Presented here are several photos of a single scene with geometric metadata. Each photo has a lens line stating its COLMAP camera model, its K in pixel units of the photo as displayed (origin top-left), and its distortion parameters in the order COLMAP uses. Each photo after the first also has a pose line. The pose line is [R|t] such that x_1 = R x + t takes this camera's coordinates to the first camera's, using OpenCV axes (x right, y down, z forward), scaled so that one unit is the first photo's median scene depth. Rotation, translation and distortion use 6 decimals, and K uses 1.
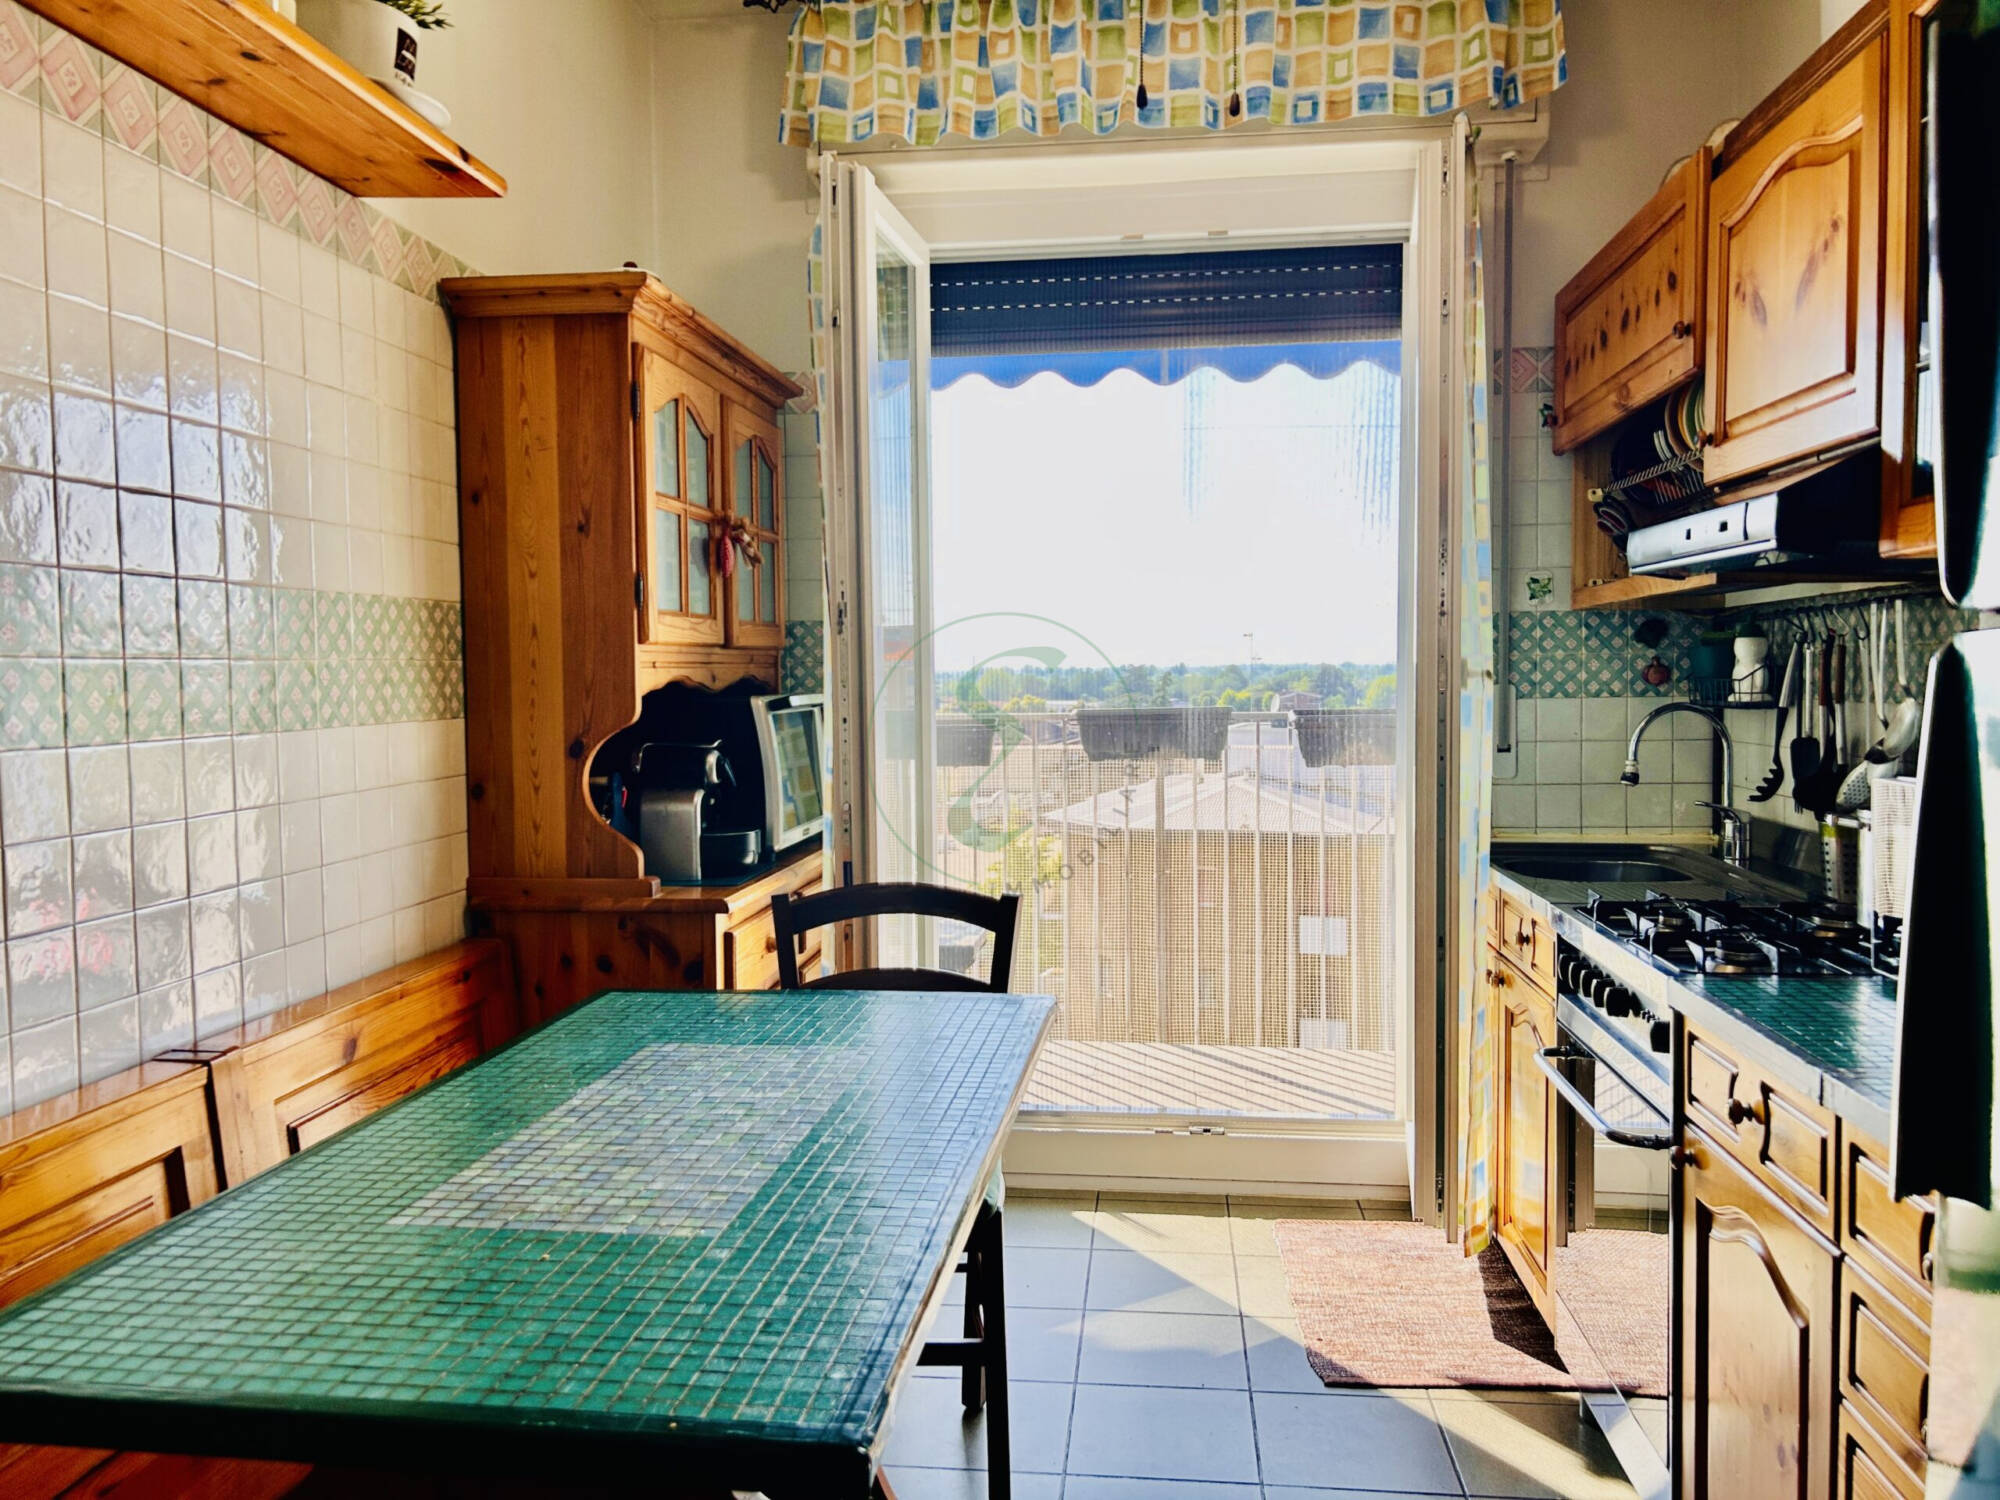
lens RADIAL K [[1493.5, 0, 1022.0], [0, 1493.5, 756.0], [0, 0, 1]] dist [0.031812, -0.025066]
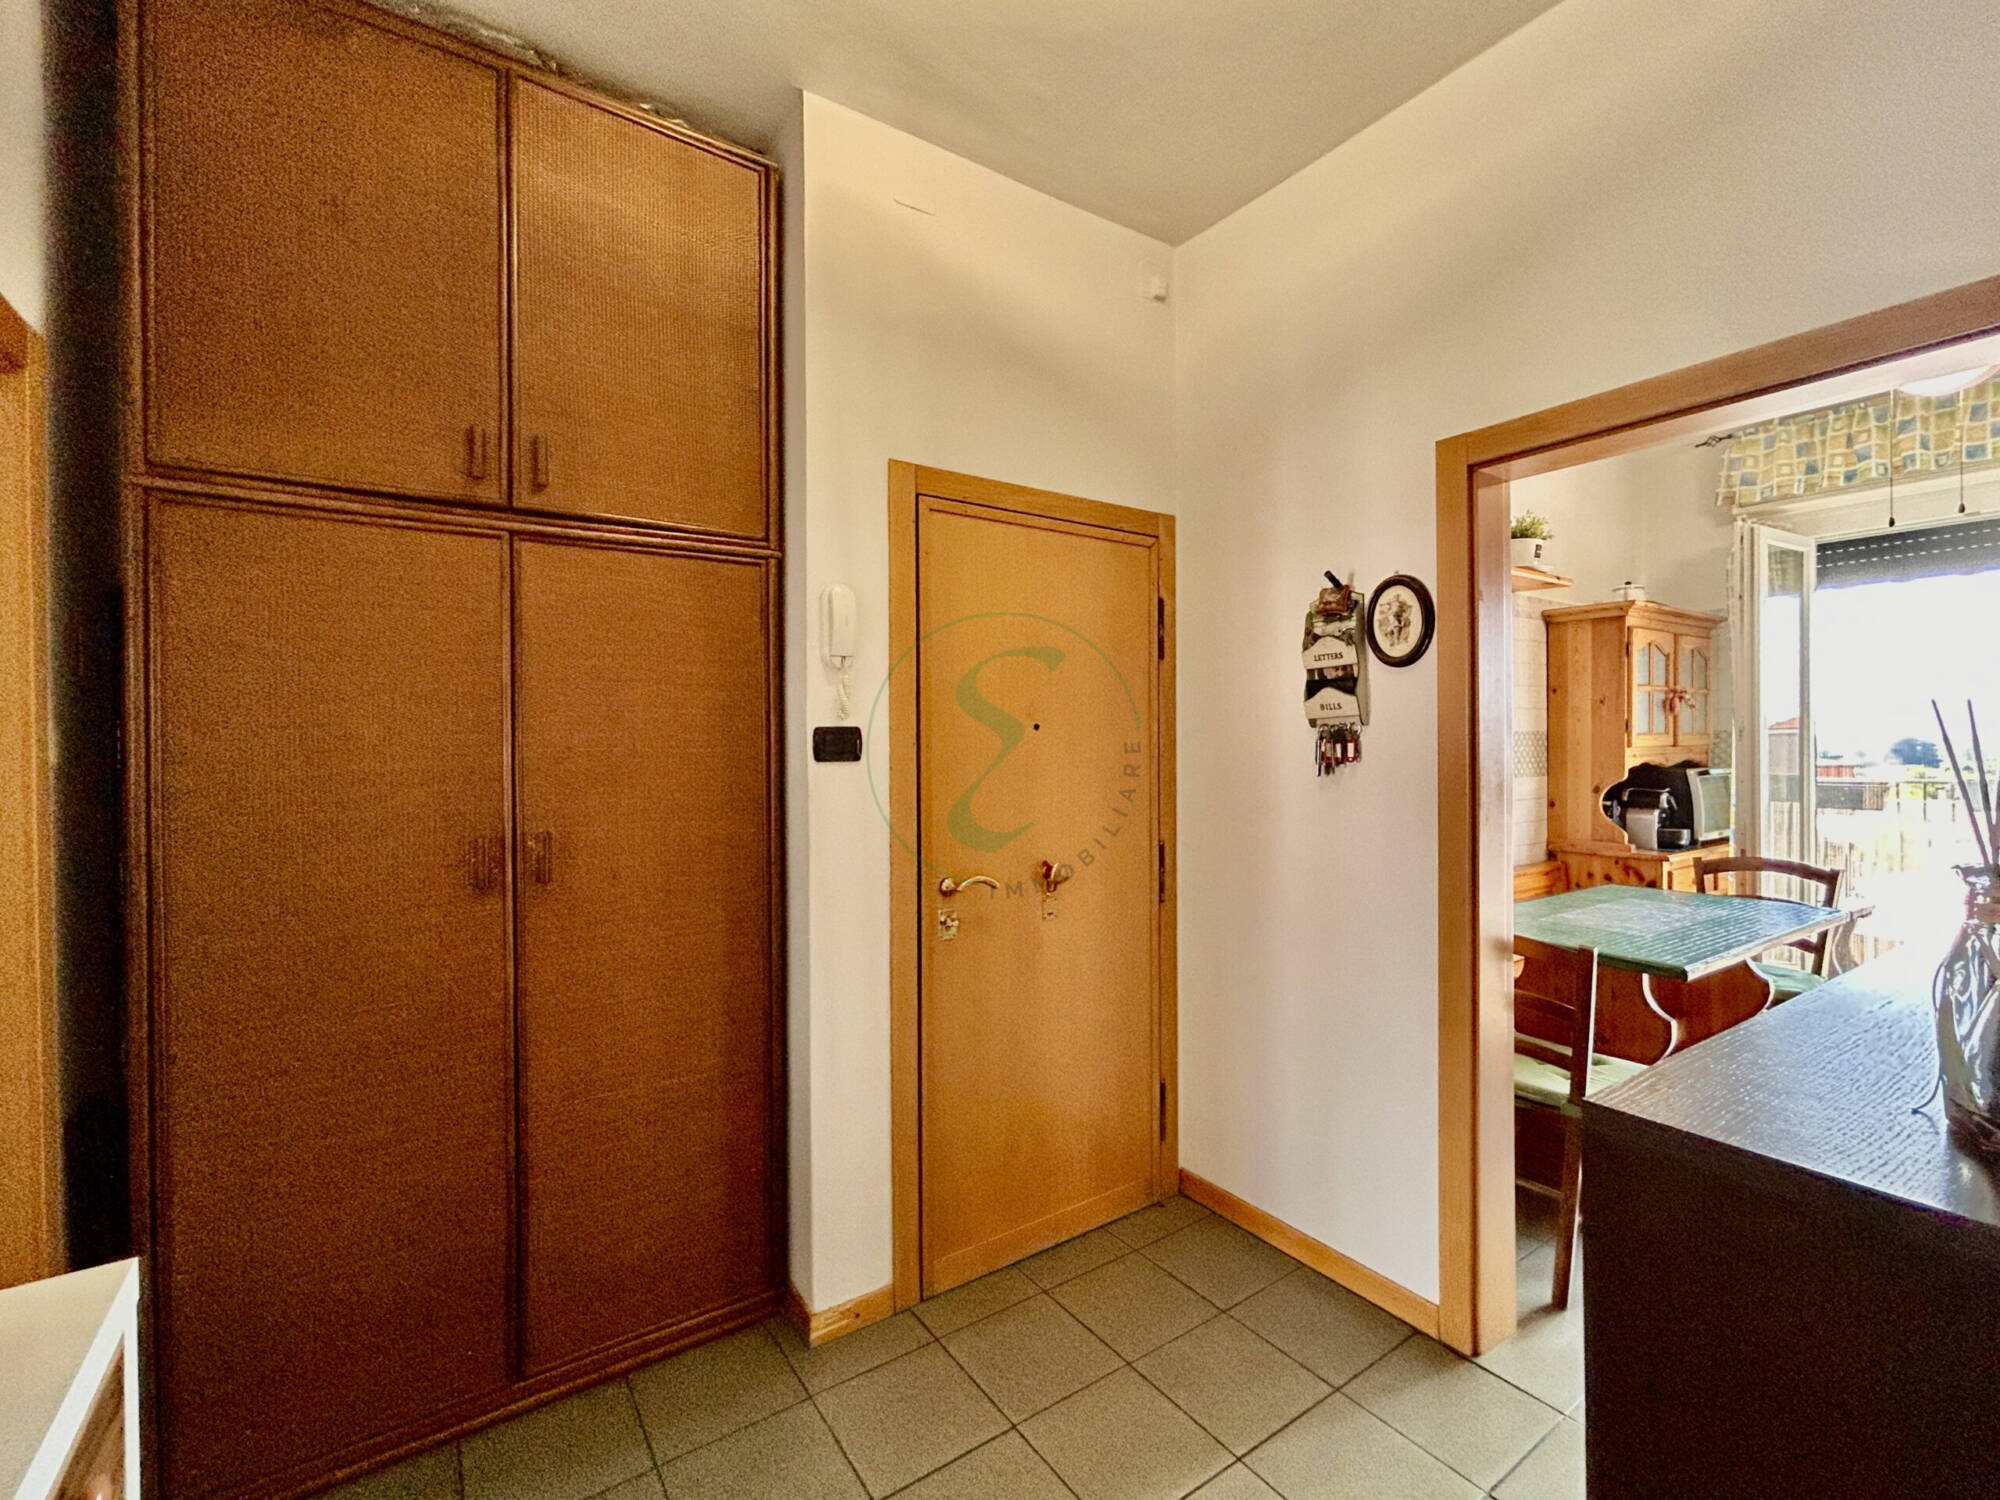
lens RADIAL K [[898.2, 0, 998.7], [0, 898.2, 743.4], [0, 0, 1]] dist [0.015920, -0.000312]
pose [[0.651355, 0.008200, -0.758729, 0.174211], [-0.041436, 0.998834, -0.024777, -0.002775], [0.757641, 0.047577, 0.650935, -0.655761]]
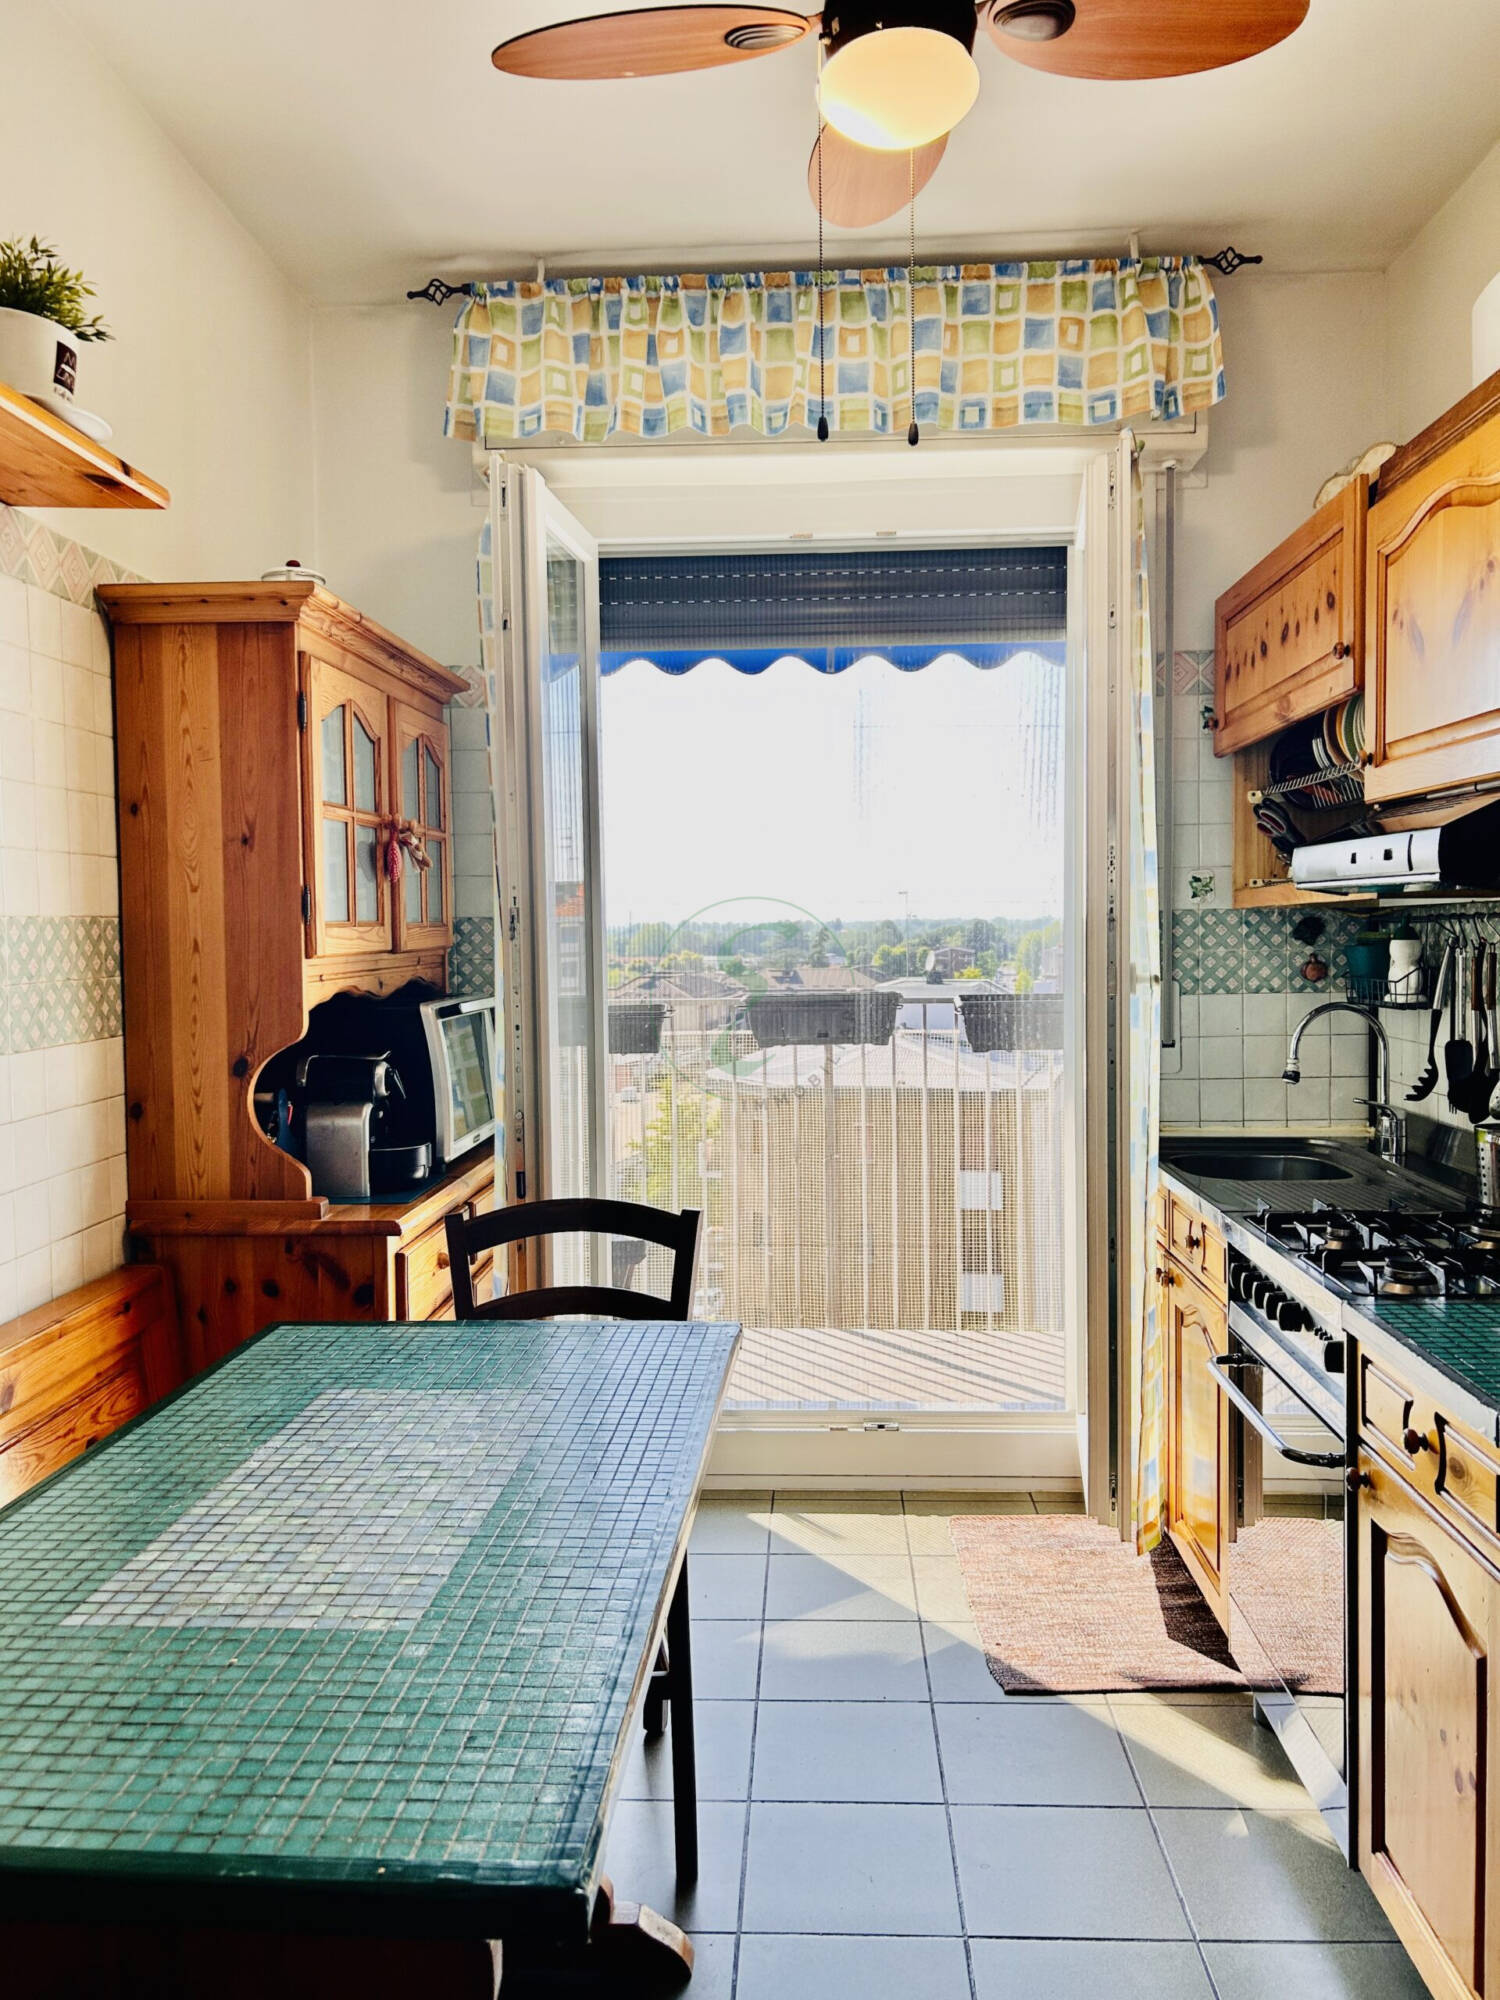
lens RADIAL K [[1493.5, 0, 777.5], [0, 1493.5, 996.5], [0, 0, 1]] dist [0.031812, -0.025066]
pose [[0.997699, -0.005454, 0.067583, -0.013751], [0.005881, 0.999964, -0.006125, -0.037512], [-0.067547, 0.006509, 0.997695, 0.004029]]
